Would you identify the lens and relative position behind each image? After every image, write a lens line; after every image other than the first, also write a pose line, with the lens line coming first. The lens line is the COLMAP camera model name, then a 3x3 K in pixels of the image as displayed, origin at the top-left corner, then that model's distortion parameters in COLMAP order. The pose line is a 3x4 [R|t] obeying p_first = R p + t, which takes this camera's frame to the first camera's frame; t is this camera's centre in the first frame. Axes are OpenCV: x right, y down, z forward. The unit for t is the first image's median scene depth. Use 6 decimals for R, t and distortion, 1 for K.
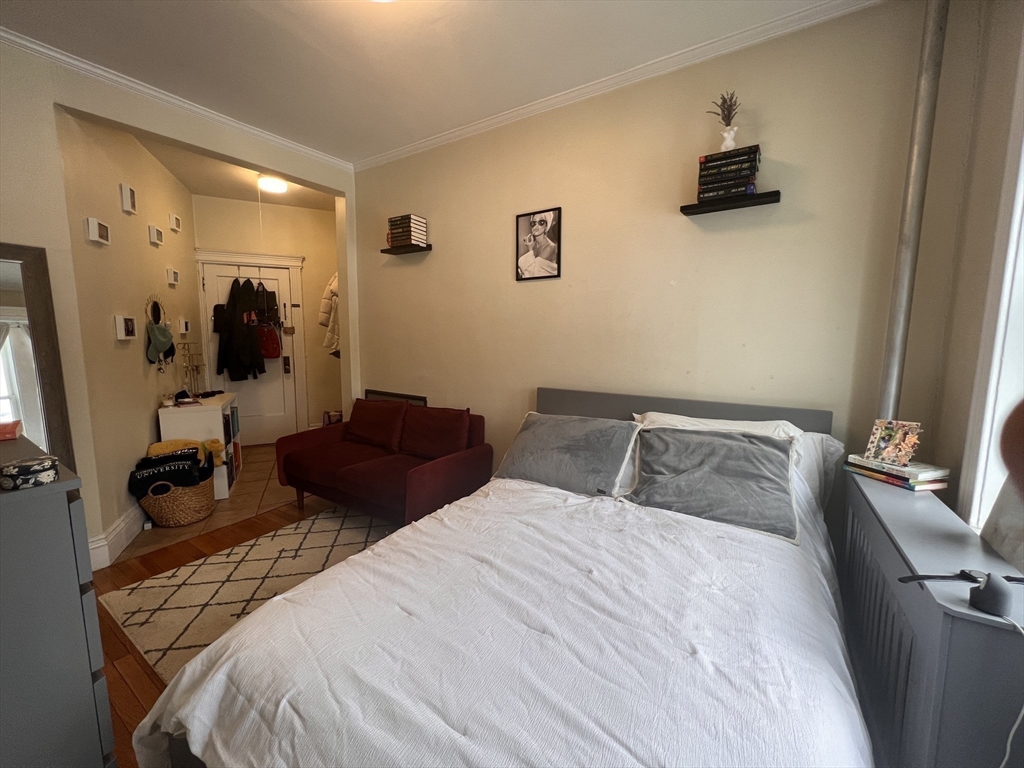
lens RADIAL K [[414.1, 0, 516.7], [0, 414.1, 381.5], [0, 0, 1]] dist [0.012074, -0.000063]
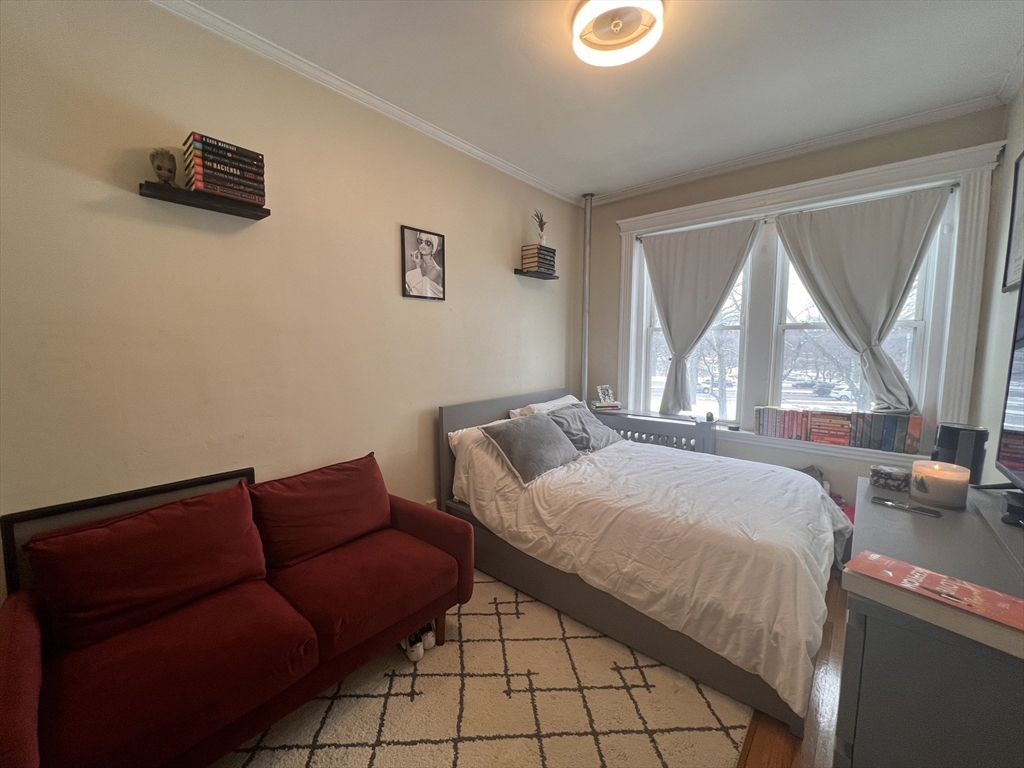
lens RADIAL K [[414.1, 0, 511.2], [0, 414.1, 381.5], [0, 0, 1]] dist [0.012074, -0.000063]
pose [[0.137612, -0.096623, 0.985762, -0.811121], [0.111947, 0.990371, 0.081447, -0.098360], [-0.984140, 0.099145, 0.147104, 0.602601]]
